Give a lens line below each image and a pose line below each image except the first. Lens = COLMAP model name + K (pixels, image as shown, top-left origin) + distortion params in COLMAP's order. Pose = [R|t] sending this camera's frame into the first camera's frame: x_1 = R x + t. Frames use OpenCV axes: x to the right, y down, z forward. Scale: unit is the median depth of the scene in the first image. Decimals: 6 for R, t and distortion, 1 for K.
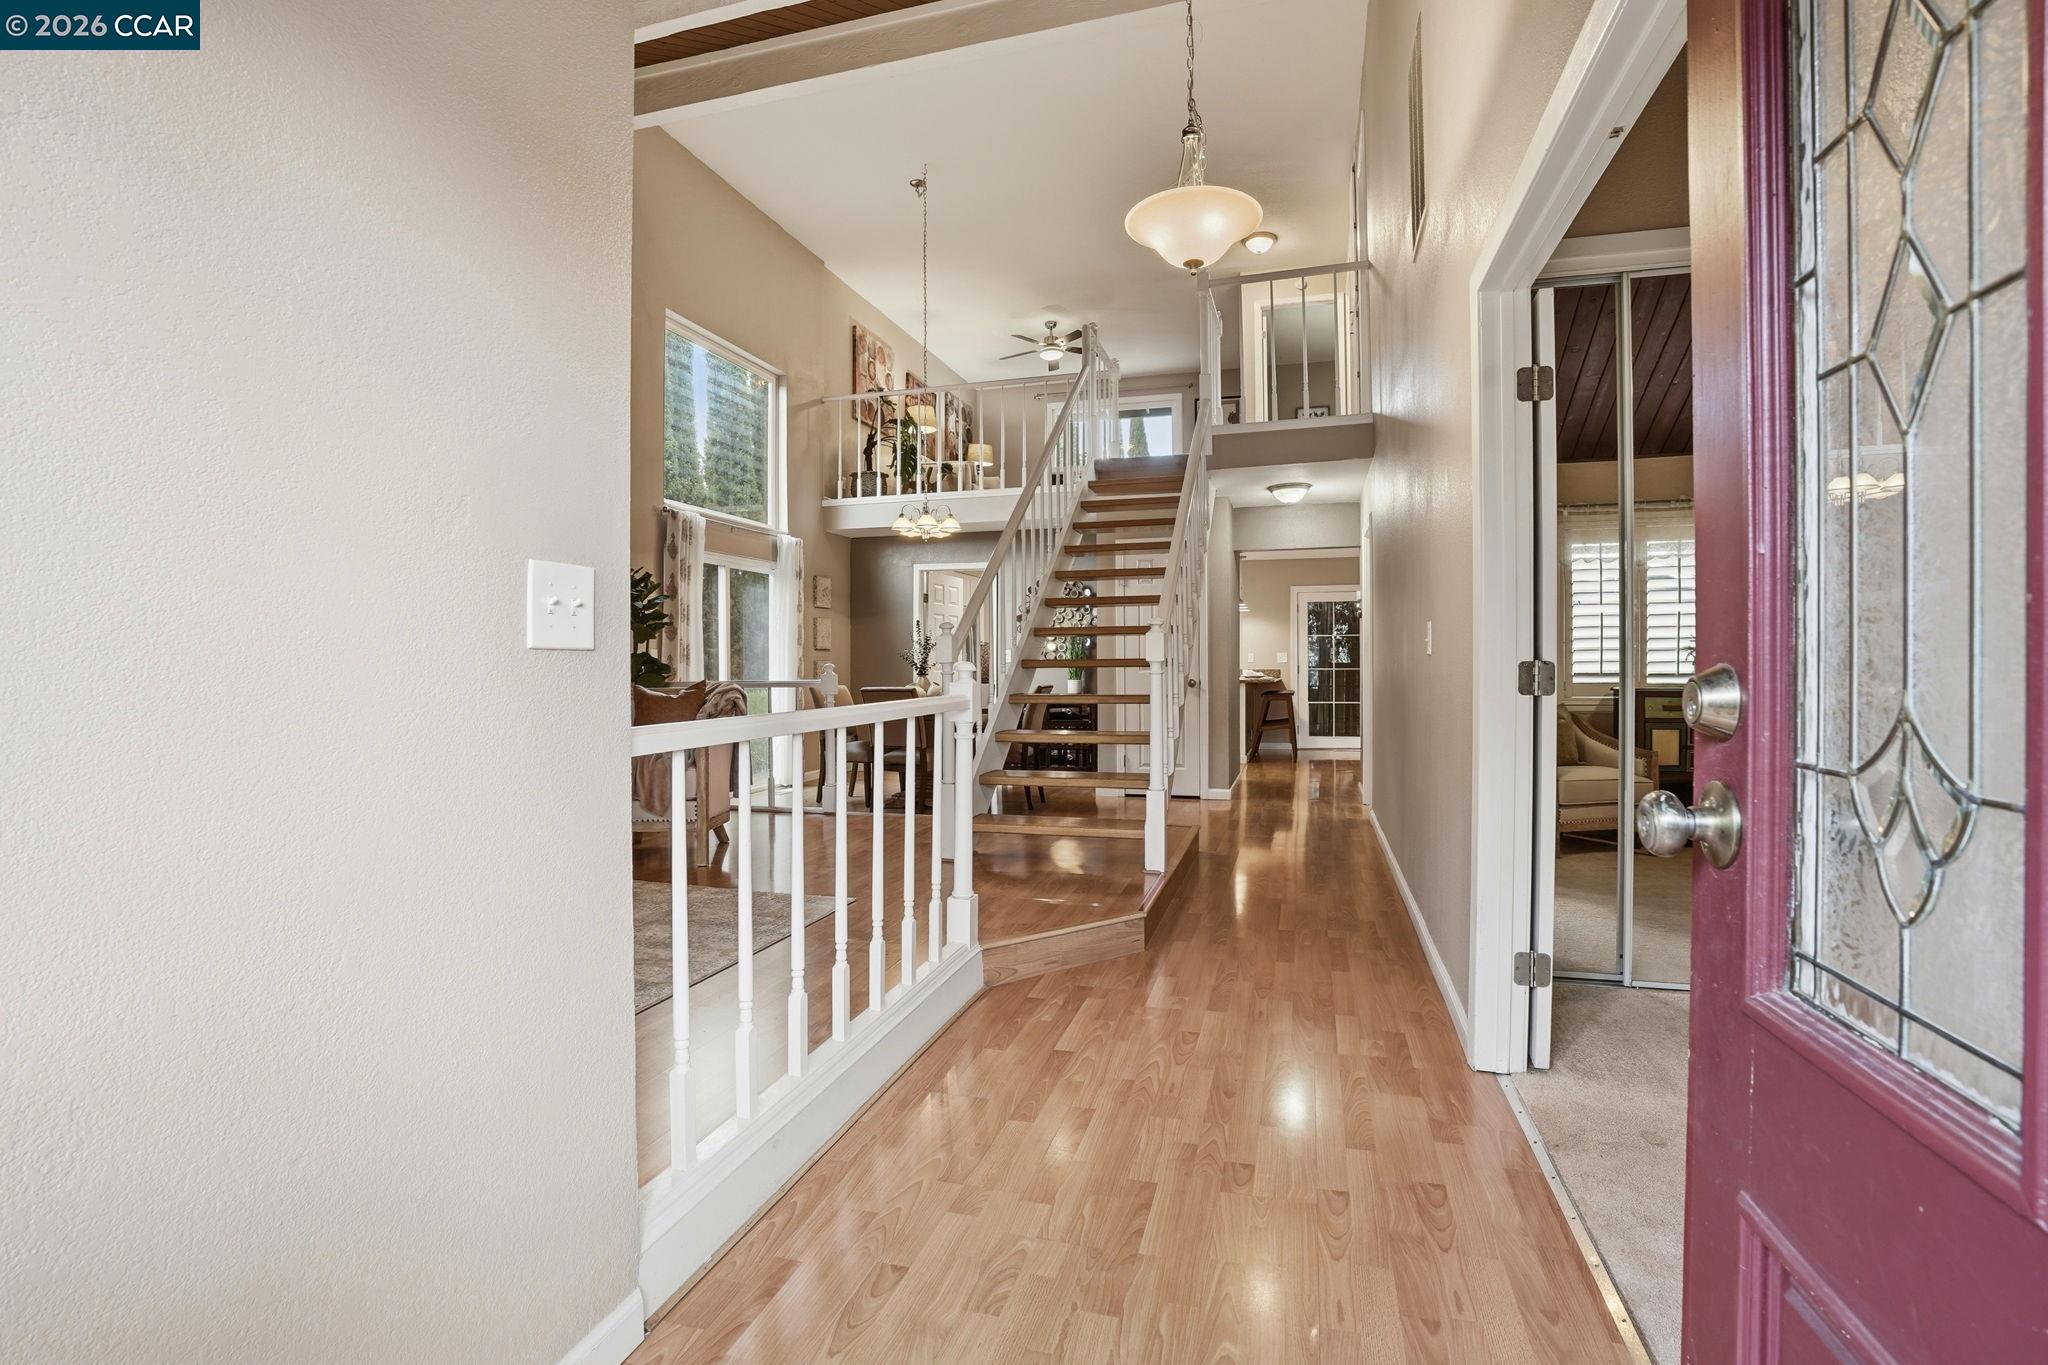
lens RADIAL K [[943.8, 0, 1024.9], [0, 943.8, 672.6], [0, 0, 1]] dist [-0.041899, 0.005201]
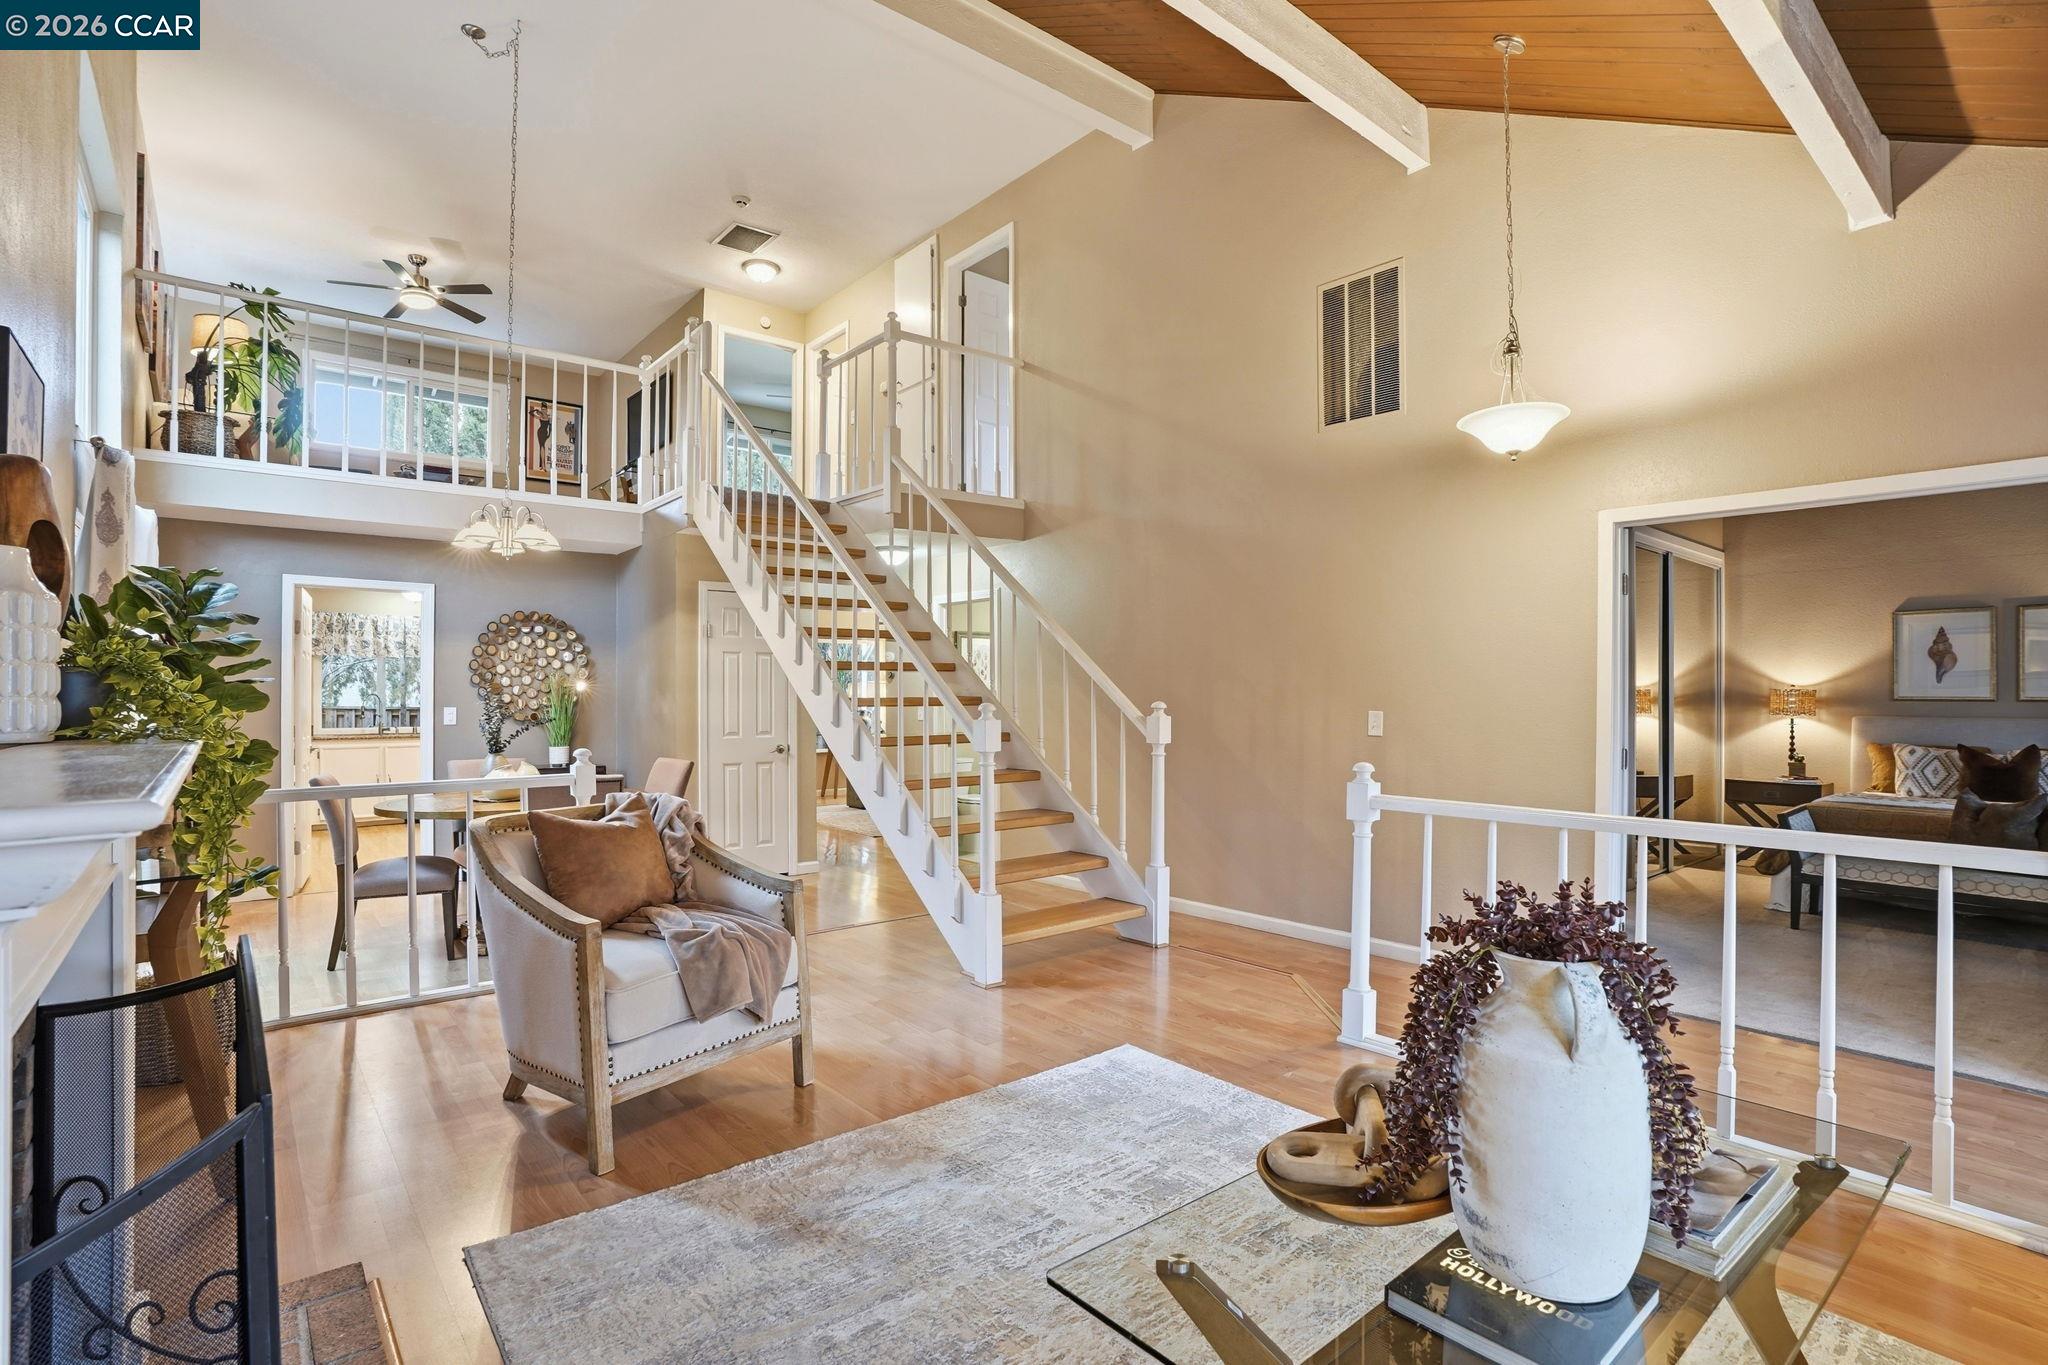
lens RADIAL K [[943.8, 0, 1022.8], [0, 943.8, 680.0], [0, 0, 1]] dist [-0.041899, 0.005201]
pose [[0.553637, 0.010795, 0.832688, -0.313411], [0.005039, 0.999854, -0.016313, -0.027228], [-0.832743, 0.013227, 0.553501, 0.213286]]
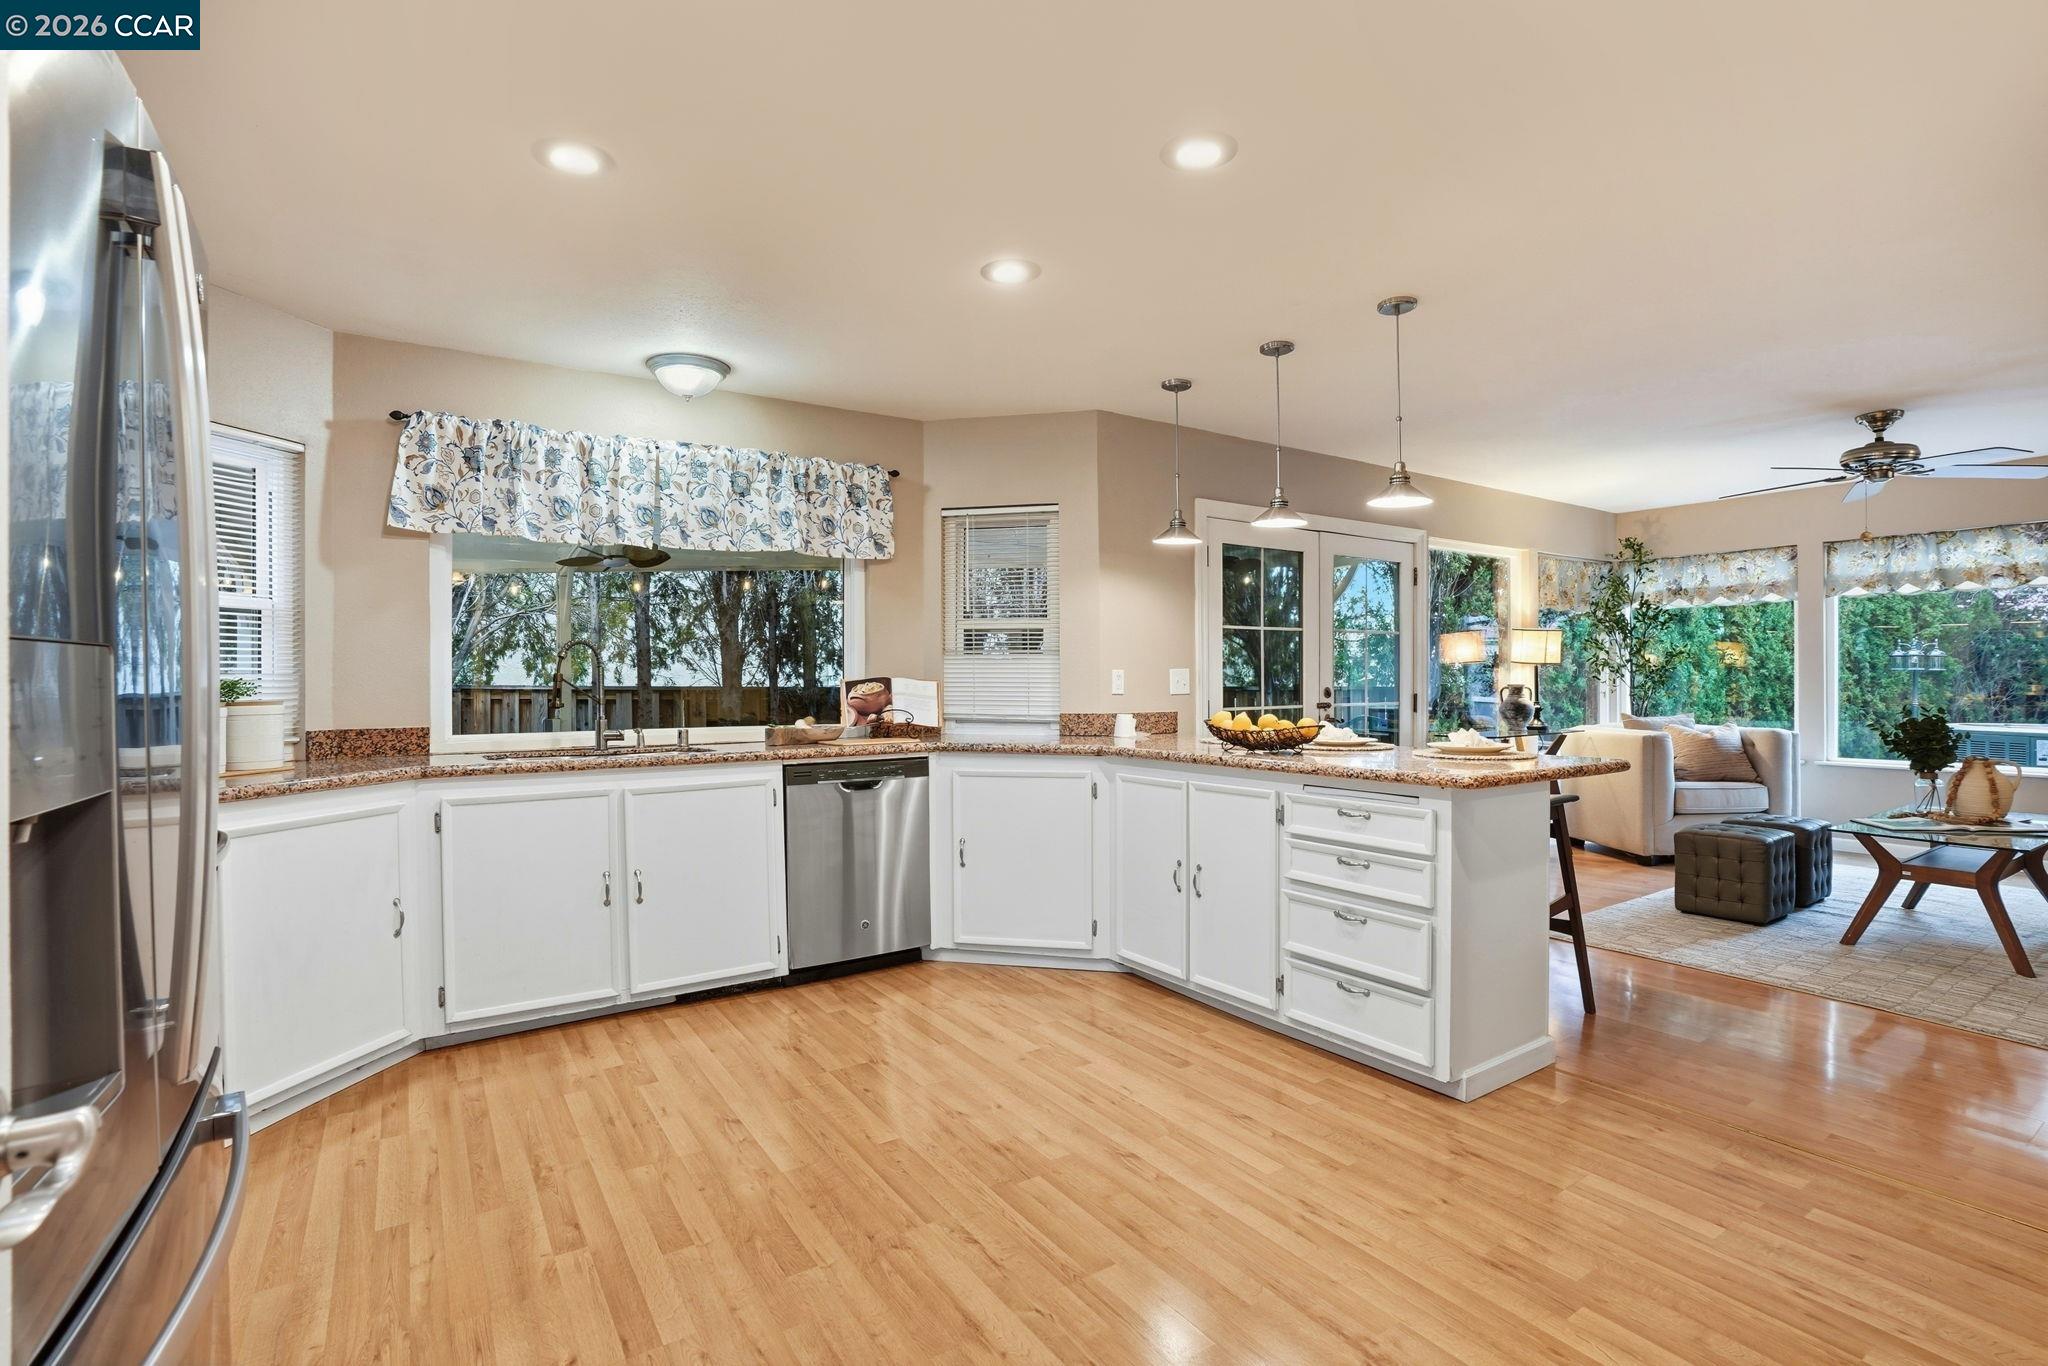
lens RADIAL K [[943.8, 0, 1008.0], [0, 943.8, 674.7], [0, 0, 1]] dist [-0.041899, 0.005201]
pose [[0.658397, 0.000941, 0.752670, -0.079440], [0.007031, 0.999948, -0.007401, -0.017177], [-0.752638, 0.010165, 0.658356, 0.864224]]
